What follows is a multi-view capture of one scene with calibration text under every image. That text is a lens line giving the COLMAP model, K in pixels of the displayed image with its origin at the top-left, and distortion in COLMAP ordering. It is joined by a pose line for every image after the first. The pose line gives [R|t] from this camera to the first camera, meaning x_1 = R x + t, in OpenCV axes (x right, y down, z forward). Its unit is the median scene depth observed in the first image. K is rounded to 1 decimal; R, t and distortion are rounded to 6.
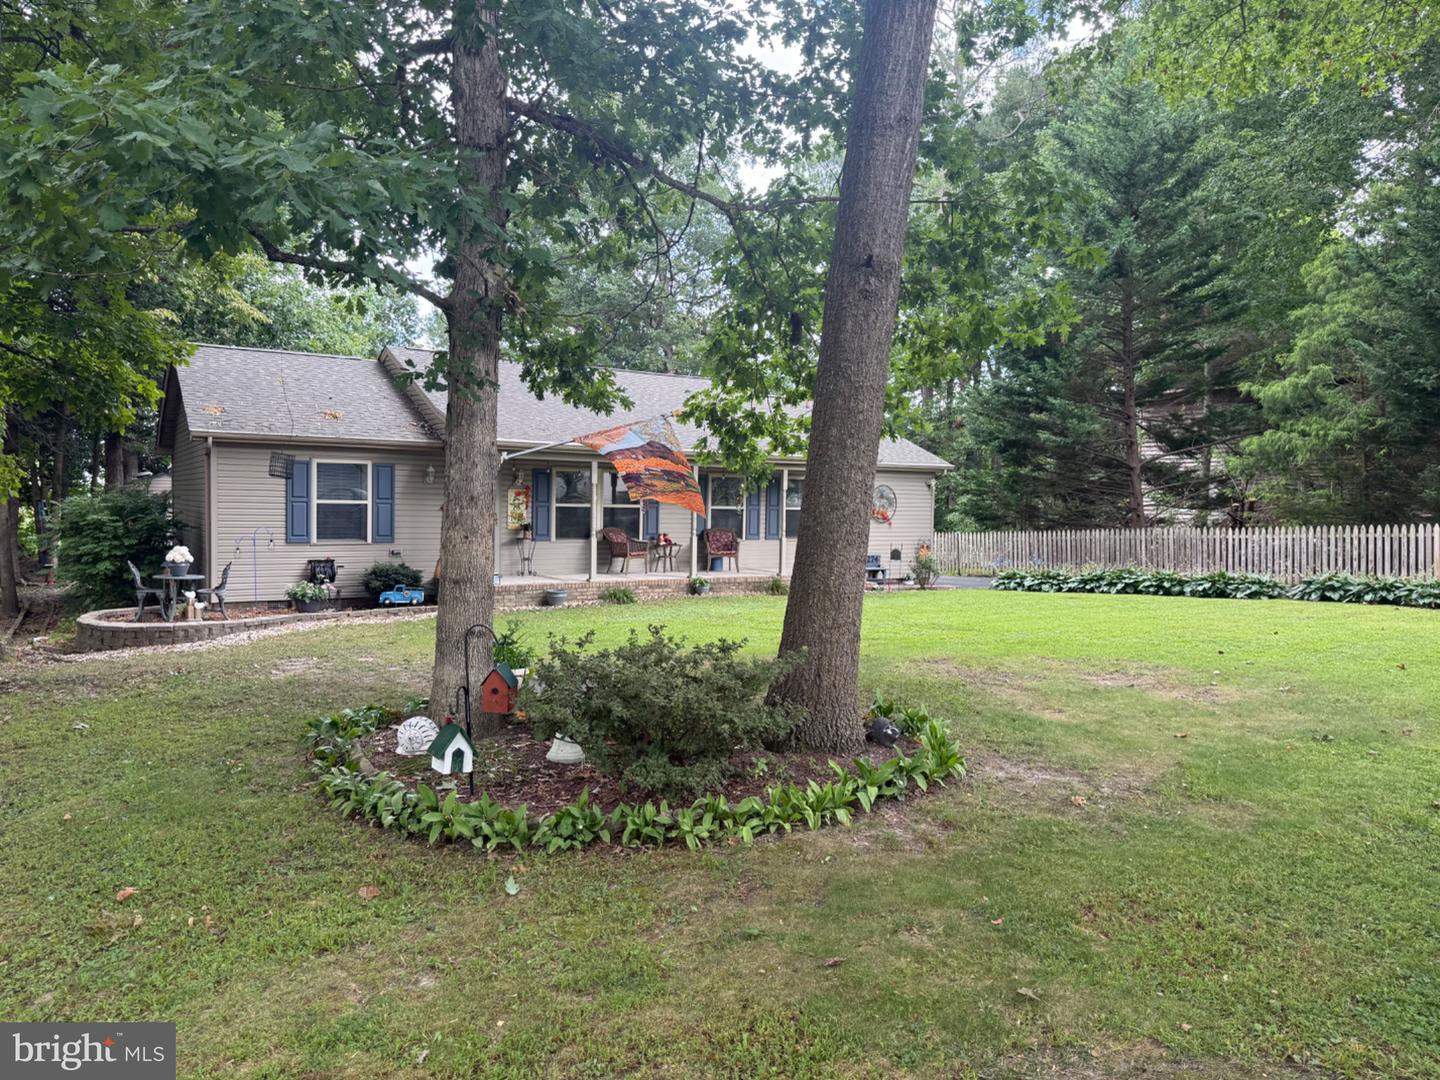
lens RADIAL K [[1033.9, 0, 737.5], [0, 1033.9, 541.4], [0, 0, 1]] dist [0.171091, -0.315055]
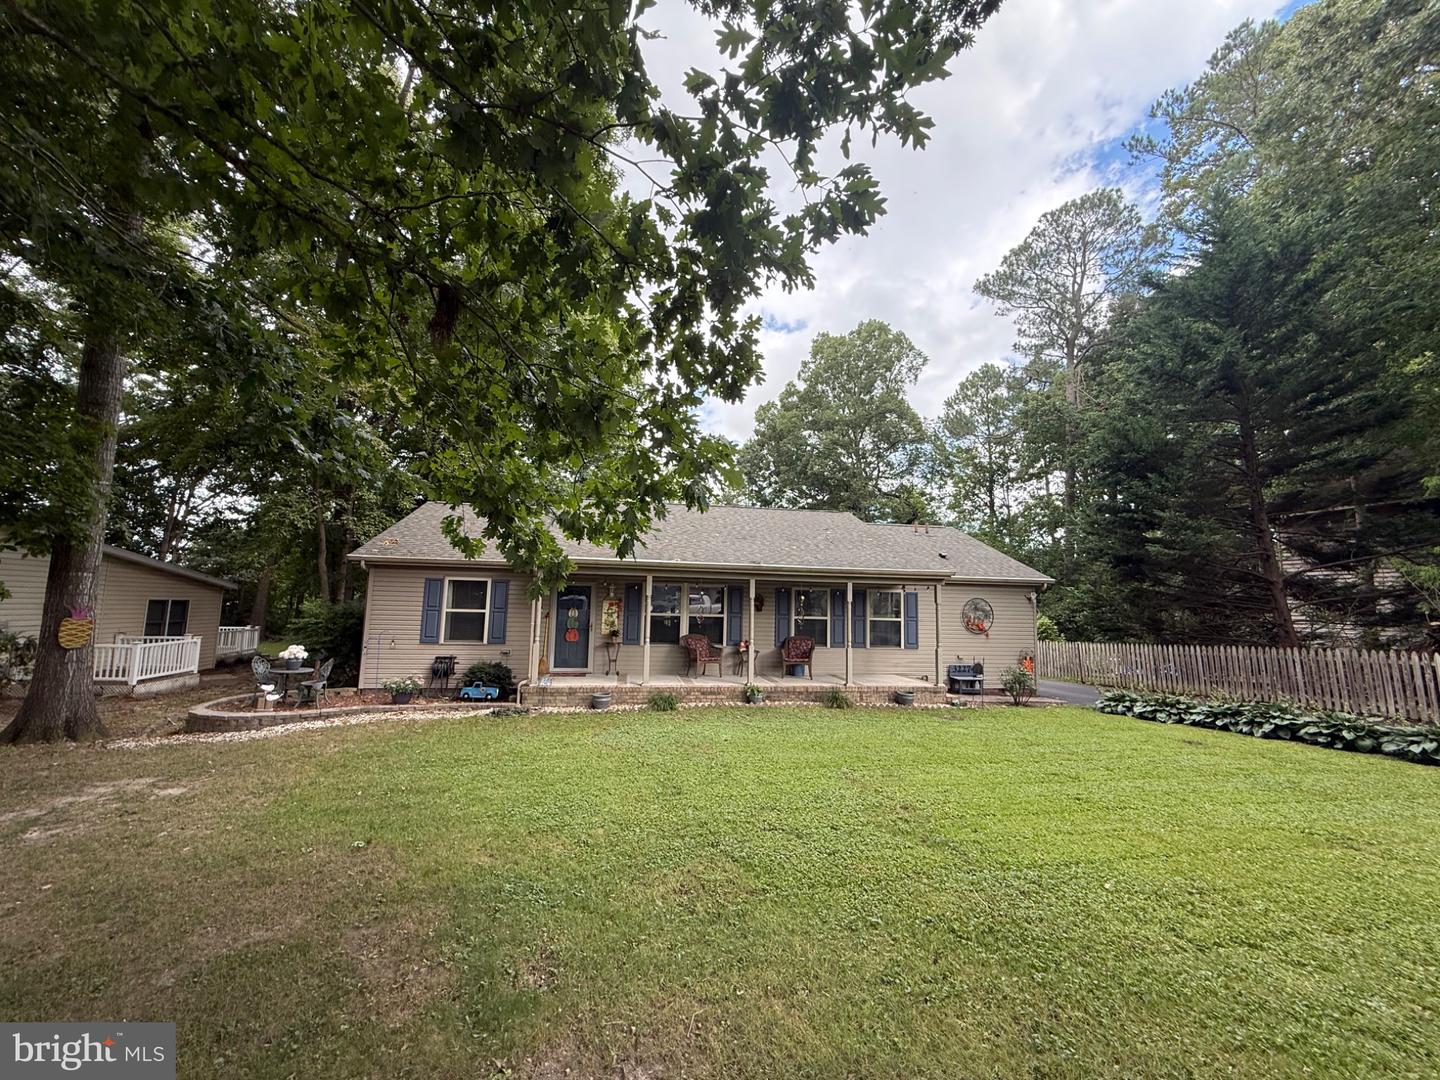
lens RADIAL K [[584.0, 0, 719.0], [0, 584.0, 535.0], [0, 0, 1]] dist [0.000480, 0.000481]
pose [[0.919496, -0.041464, -0.390906, 0.156698], [-0.023465, 0.986859, -0.159872, -0.019000], [0.392398, 0.156174, 0.906440, 0.403805]]
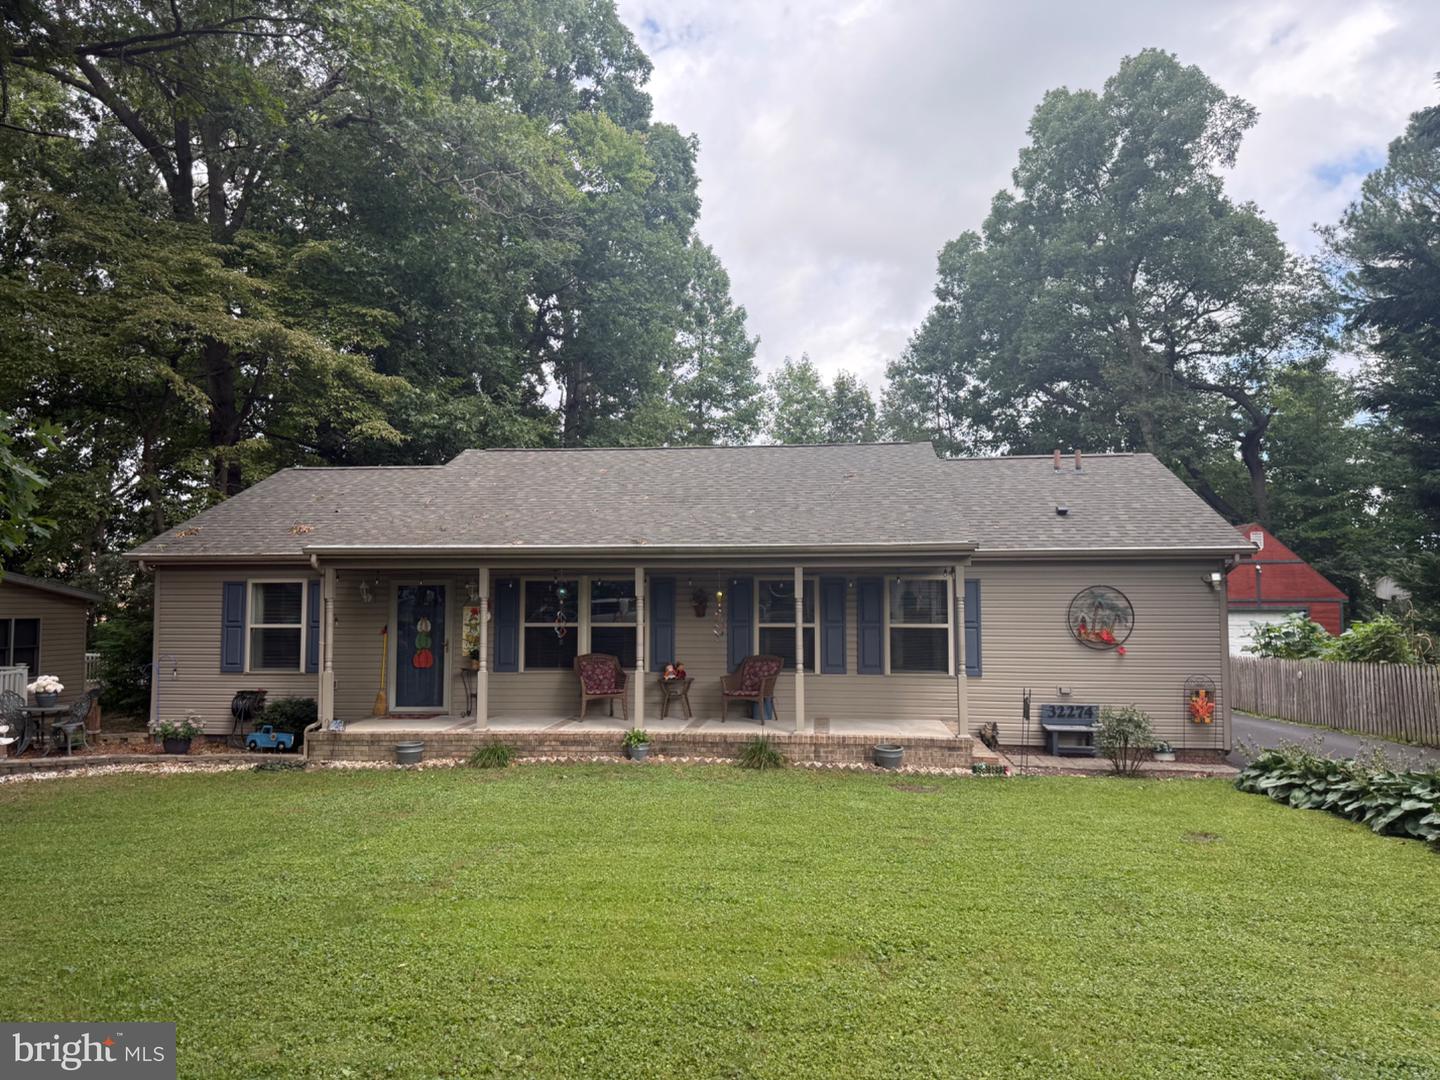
lens RADIAL K [[1027.5, 0, 720.0], [0, 1027.5, 540.0], [0, 0, 1]] dist [0.097460, -0.134319]
pose [[0.775638, -0.055675, -0.628718, 0.406482], [-0.010786, 0.994787, -0.101399, -0.020932], [0.631086, 0.085430, 0.770994, 0.475374]]
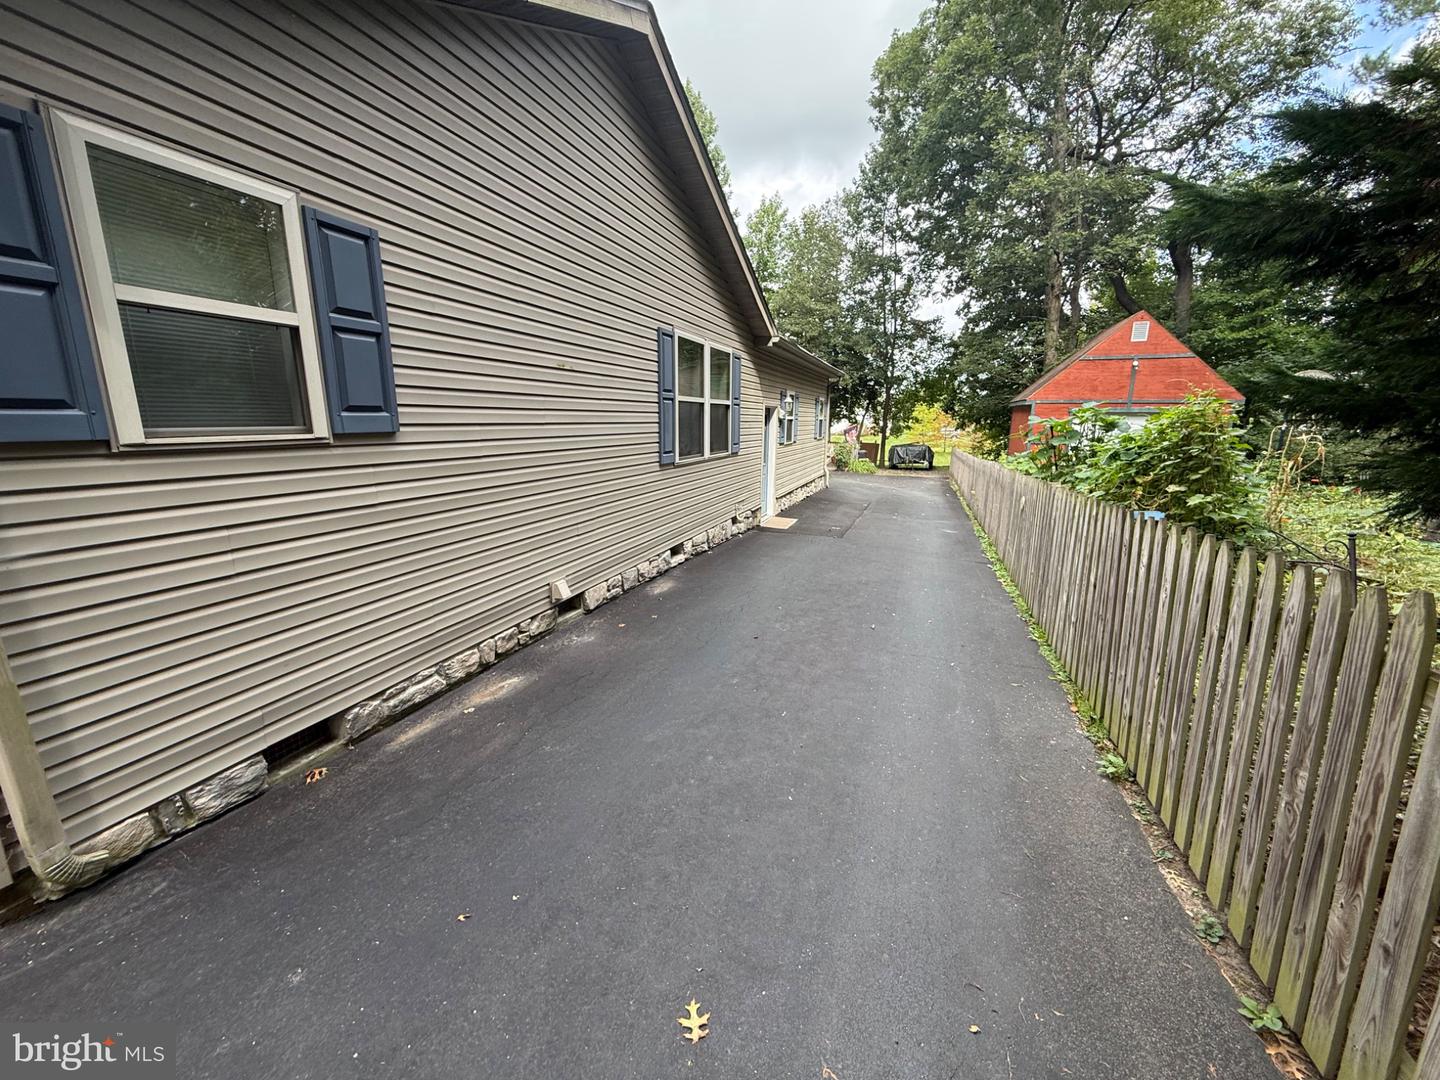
lens RADIAL K [[579.0, 0, 716.9], [0, 579.0, 540.6], [0, 0, 1]] dist [0.000989, -0.000045]
pose [[0.603640, 0.155376, -0.781970, 0.352813], [-0.032828, 0.984838, 0.170343, -0.026990], [0.796581, -0.077156, 0.599588, 1.247947]]
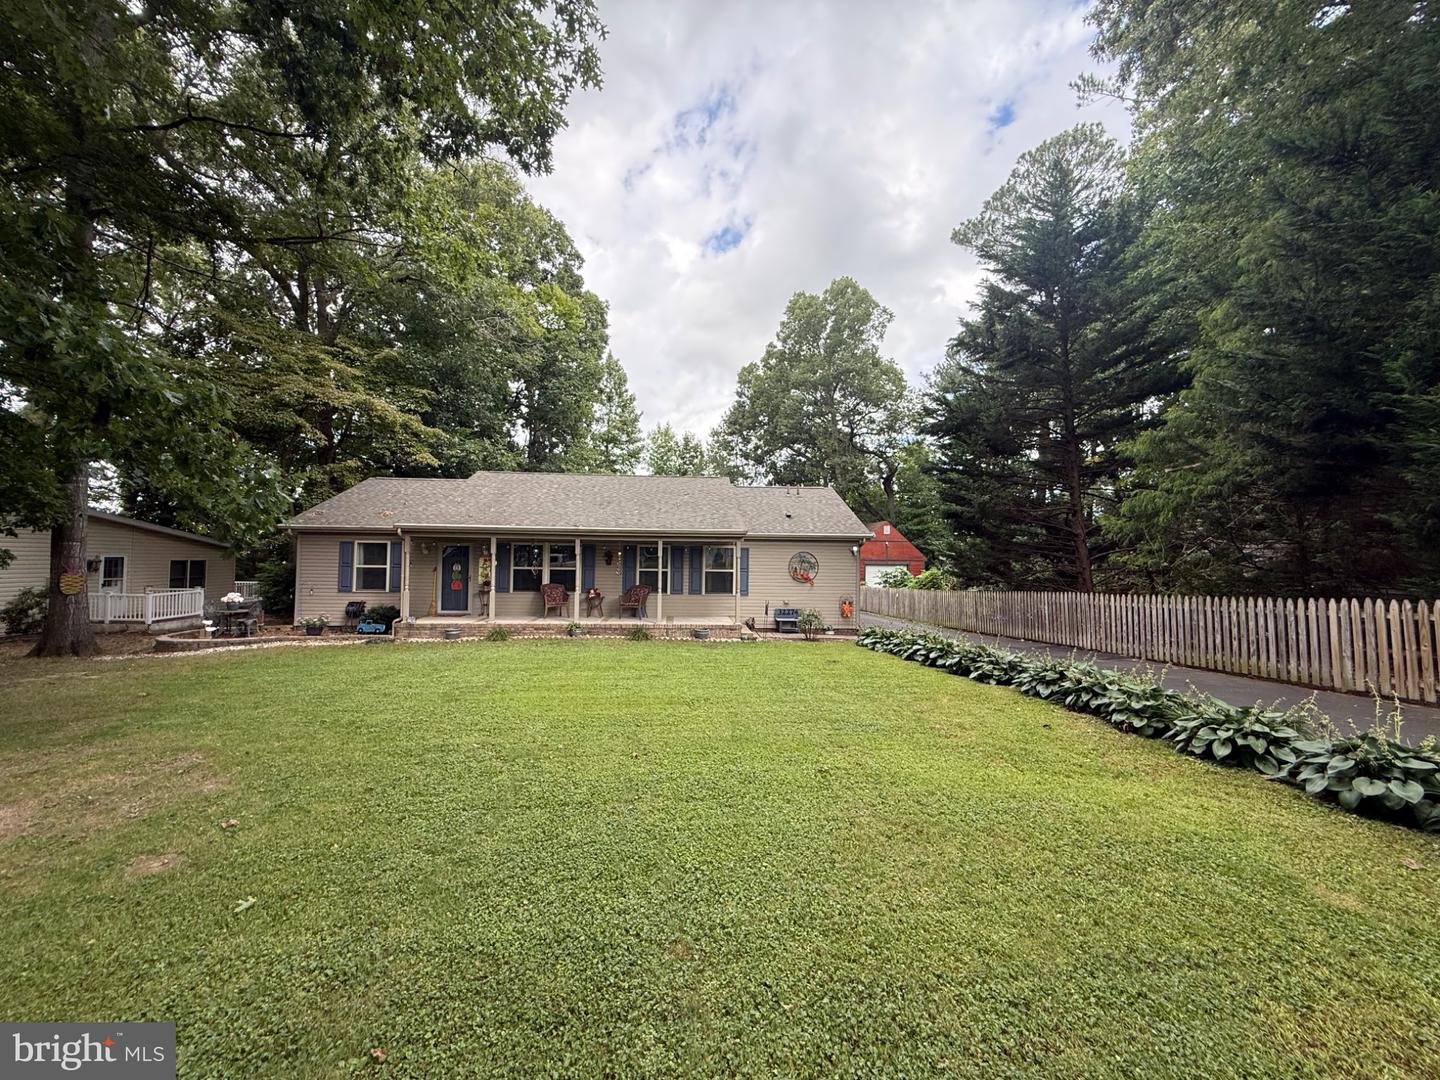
lens RADIAL K [[584.4, 0, 720.0], [0, 584.4, 540.0], [0, 0, 1]] dist [0.001521, -0.000054]
pose [[0.876298, -0.019696, -0.481367, 0.454720], [-0.017904, 0.997142, -0.073392, -0.018574], [0.481437, 0.072932, 0.873441, 0.404125]]
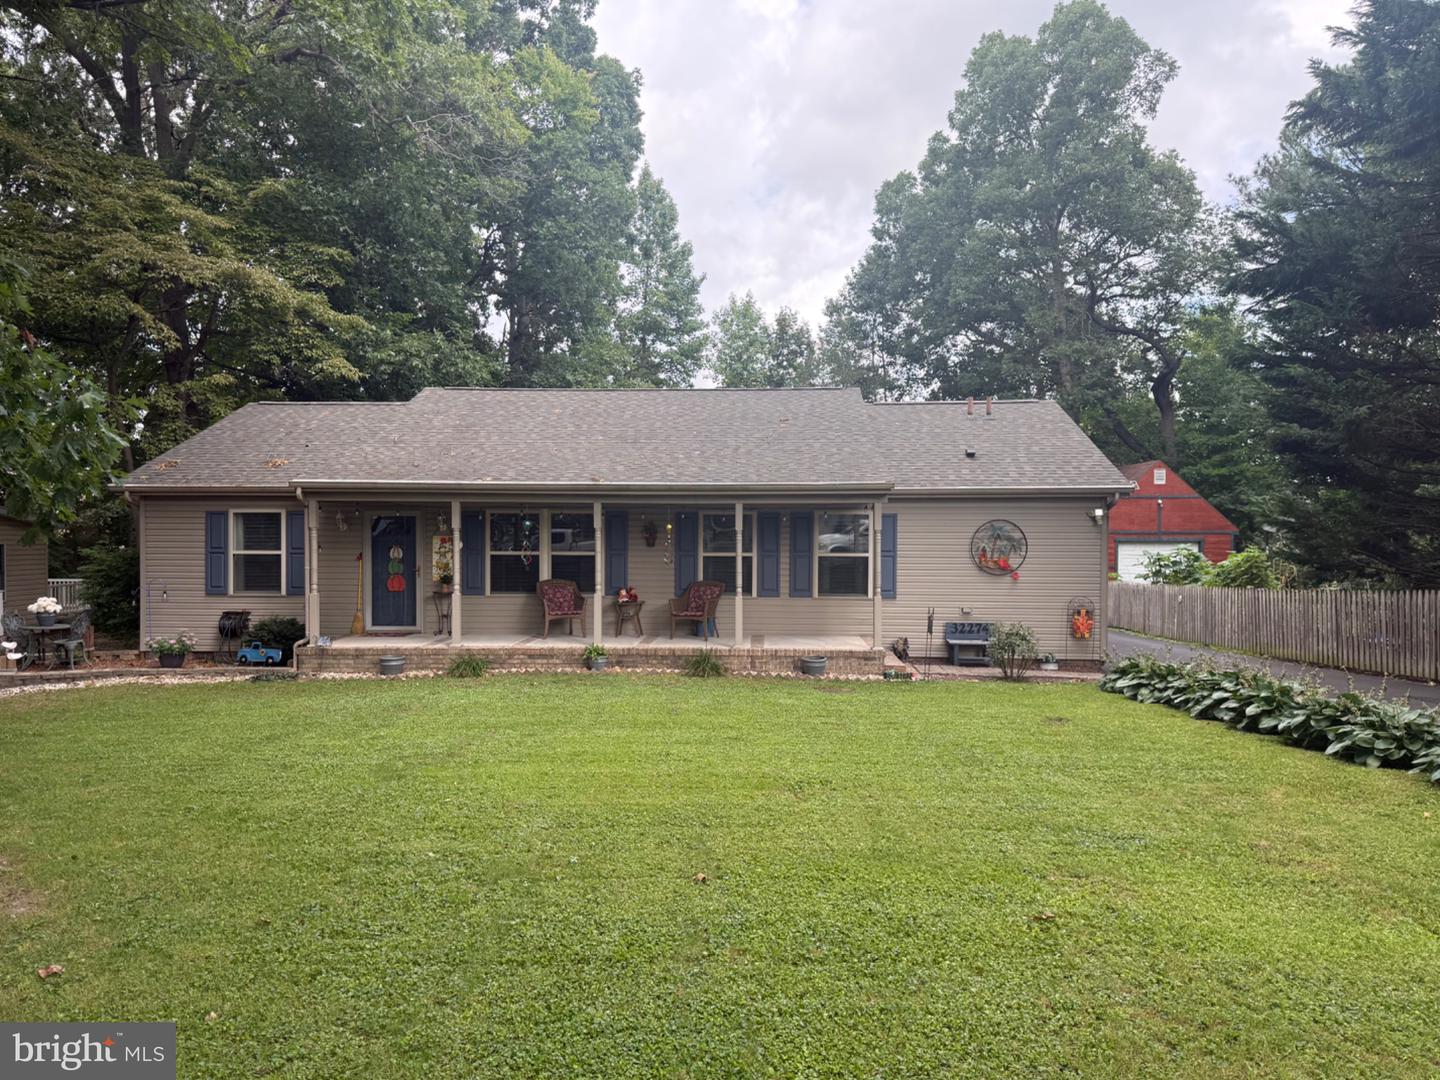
lens RADIAL K [[1026.0, 0, 720.0], [0, 1026.0, 551.4], [0, 0, 1]] dist [0.110507, -0.165135]
pose [[0.812251, -0.003395, -0.583299, 0.452454], [-0.012588, 0.999648, -0.023346, -0.018401], [0.583173, 0.026306, 0.811922, 0.406543]]
